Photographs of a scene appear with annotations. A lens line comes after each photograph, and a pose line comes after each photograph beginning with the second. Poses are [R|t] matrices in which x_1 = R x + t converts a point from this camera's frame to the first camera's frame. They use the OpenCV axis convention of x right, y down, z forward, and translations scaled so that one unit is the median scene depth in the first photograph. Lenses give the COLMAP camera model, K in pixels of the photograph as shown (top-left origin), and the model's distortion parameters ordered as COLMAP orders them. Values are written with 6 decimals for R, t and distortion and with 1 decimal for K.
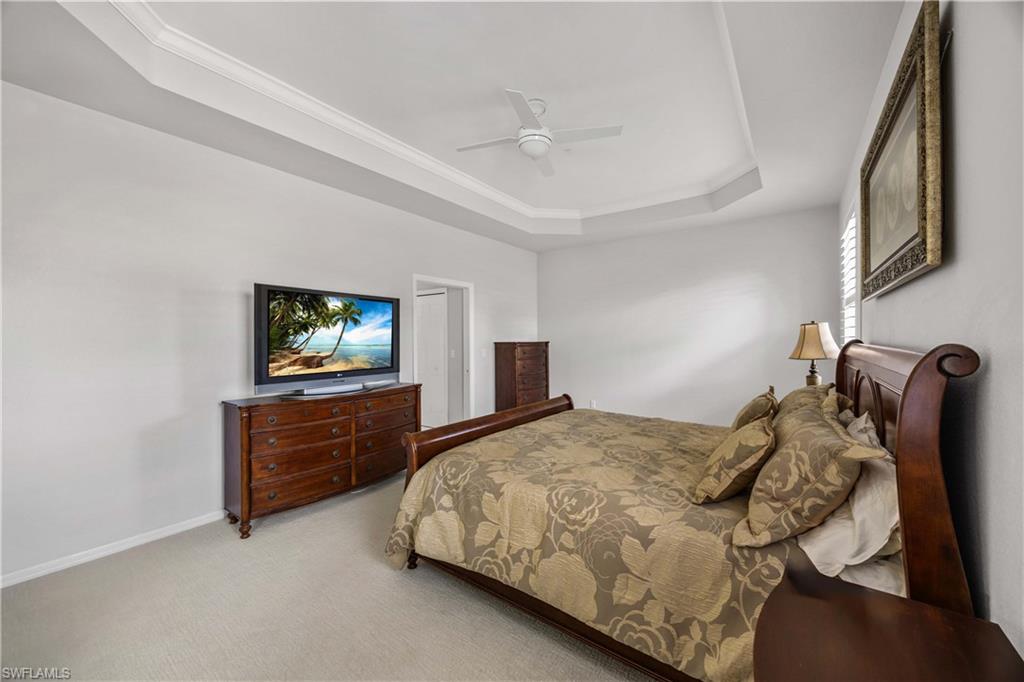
lens RADIAL K [[387.2, 0, 511.9], [0, 387.2, 339.7], [0, 0, 1]] dist [-0.005959, -0.000864]
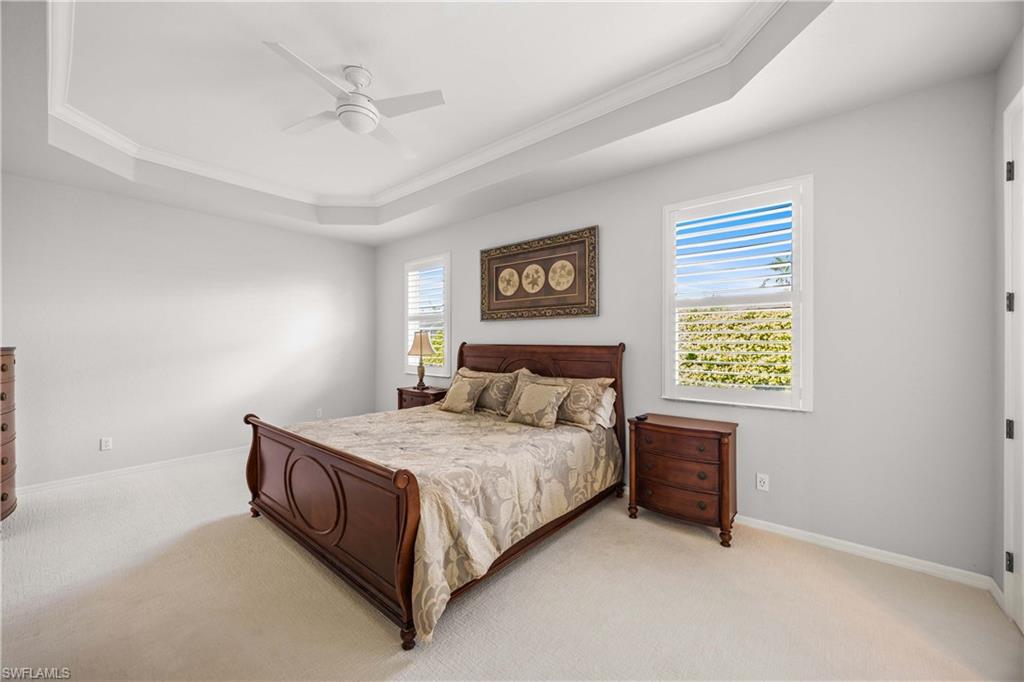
lens RADIAL K [[387.2, 0, 511.4], [0, 387.2, 341.7], [0, 0, 1]] dist [-0.005959, -0.000864]
pose [[0.063225, 0.004081, 0.997991, -1.163195], [0.001720, 0.999990, -0.004198, 0.007166], [-0.997998, 0.001982, 0.063217, 0.887255]]
